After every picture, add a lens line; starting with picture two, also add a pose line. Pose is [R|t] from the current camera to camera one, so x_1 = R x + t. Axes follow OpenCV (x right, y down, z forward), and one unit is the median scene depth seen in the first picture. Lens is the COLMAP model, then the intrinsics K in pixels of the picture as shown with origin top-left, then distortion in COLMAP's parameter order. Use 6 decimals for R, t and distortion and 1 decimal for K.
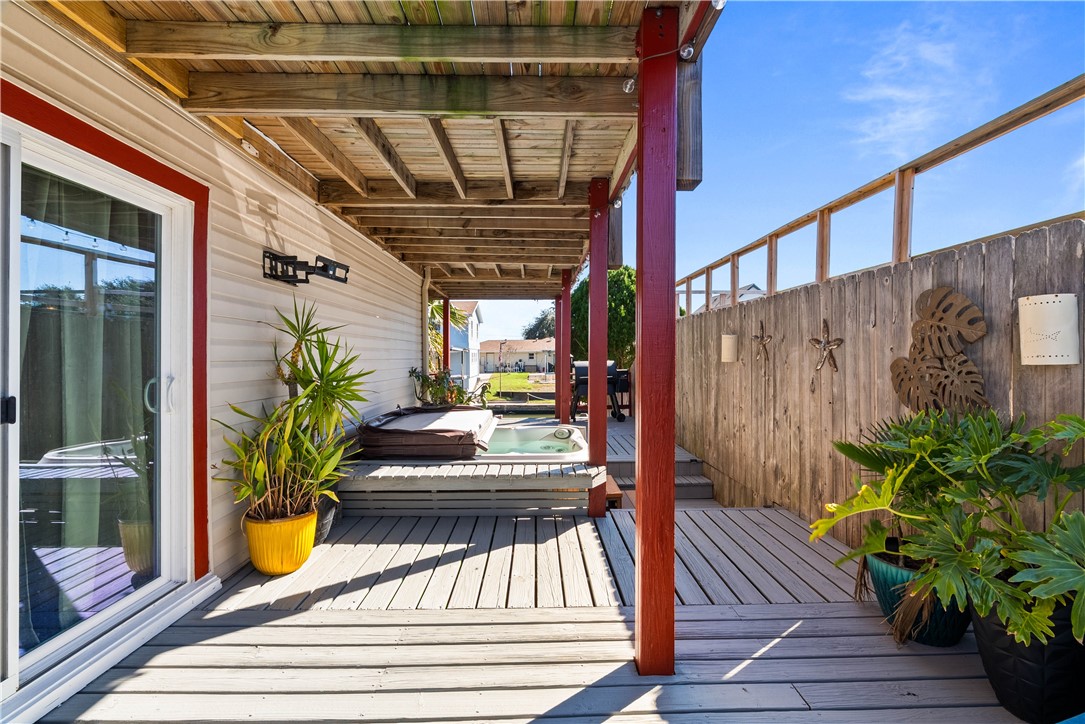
lens RADIAL K [[497.3, 0, 544.6], [0, 497.3, 360.0], [0, 0, 1]] dist [0.005234, 0.000140]
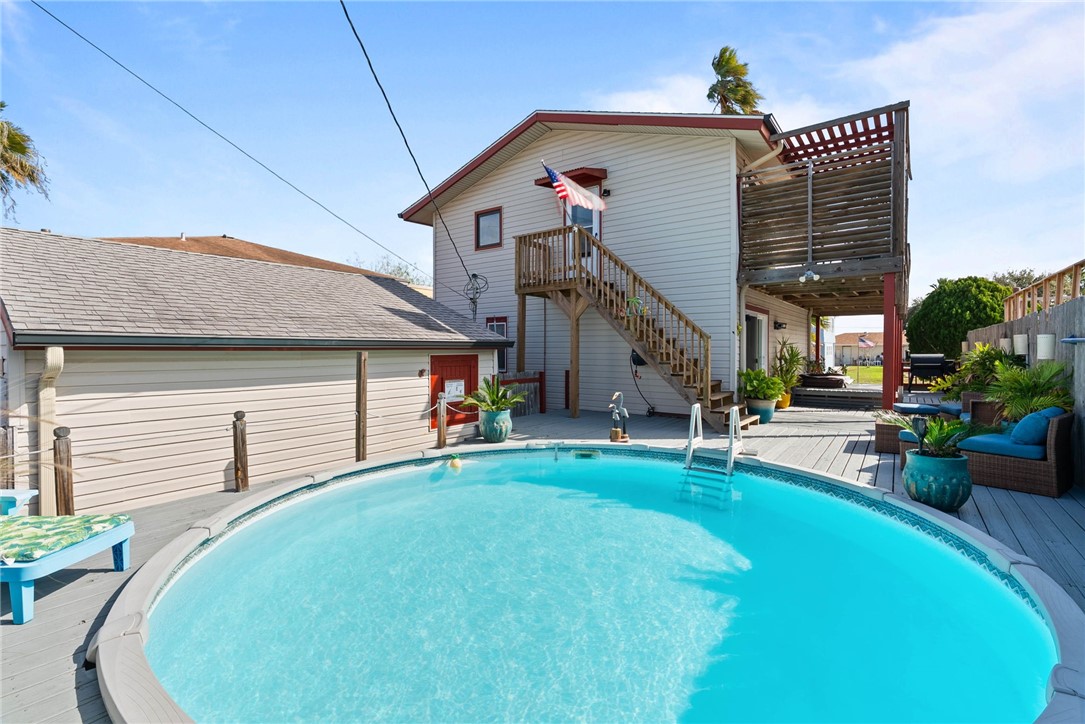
lens RADIAL K [[497.3, 0, 542.5], [0, 497.3, 361.1], [0, 0, 1]] dist [0.005234, 0.000140]
pose [[0.792109, 0.016627, -0.610153, 0.100504], [-0.005890, 0.999791, 0.019599, 0.000549], [0.610351, -0.011931, 0.792041, -0.947083]]
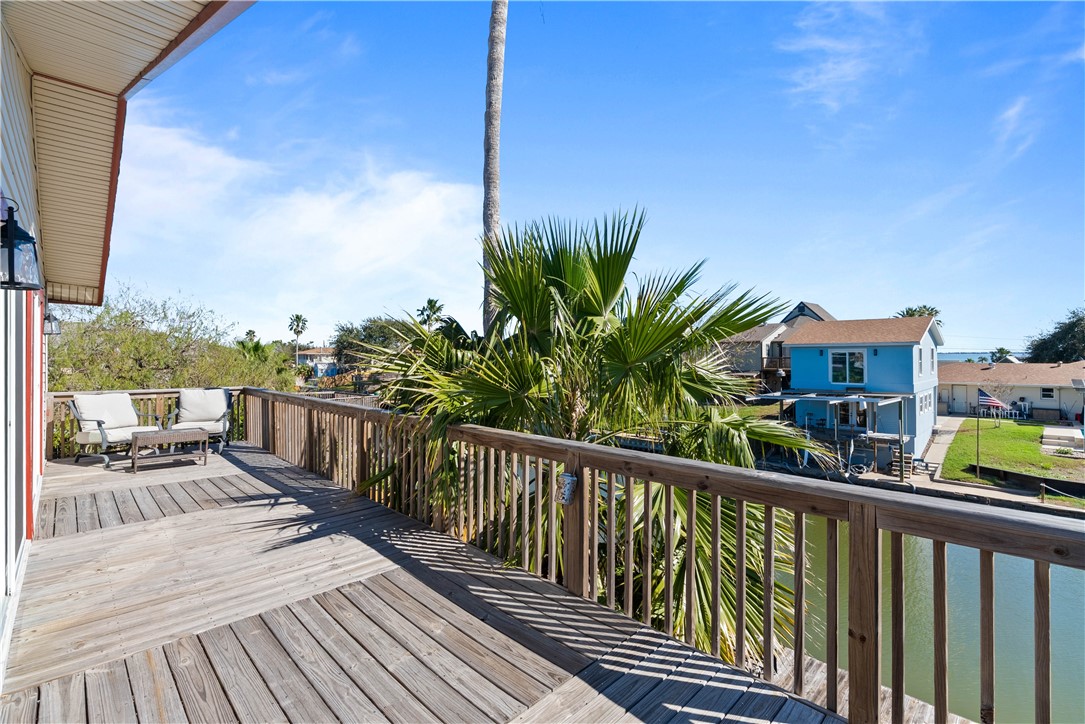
lens RADIAL K [[497.3, 0, 540.4], [0, 497.3, 359.8], [0, 0, 1]] dist [0.005234, 0.000140]
pose [[0.686991, 0.001043, -0.726665, -0.008922], [-0.003806, 0.999990, -0.002163, -0.047096], [0.726656, 0.004252, 0.686989, 0.137492]]
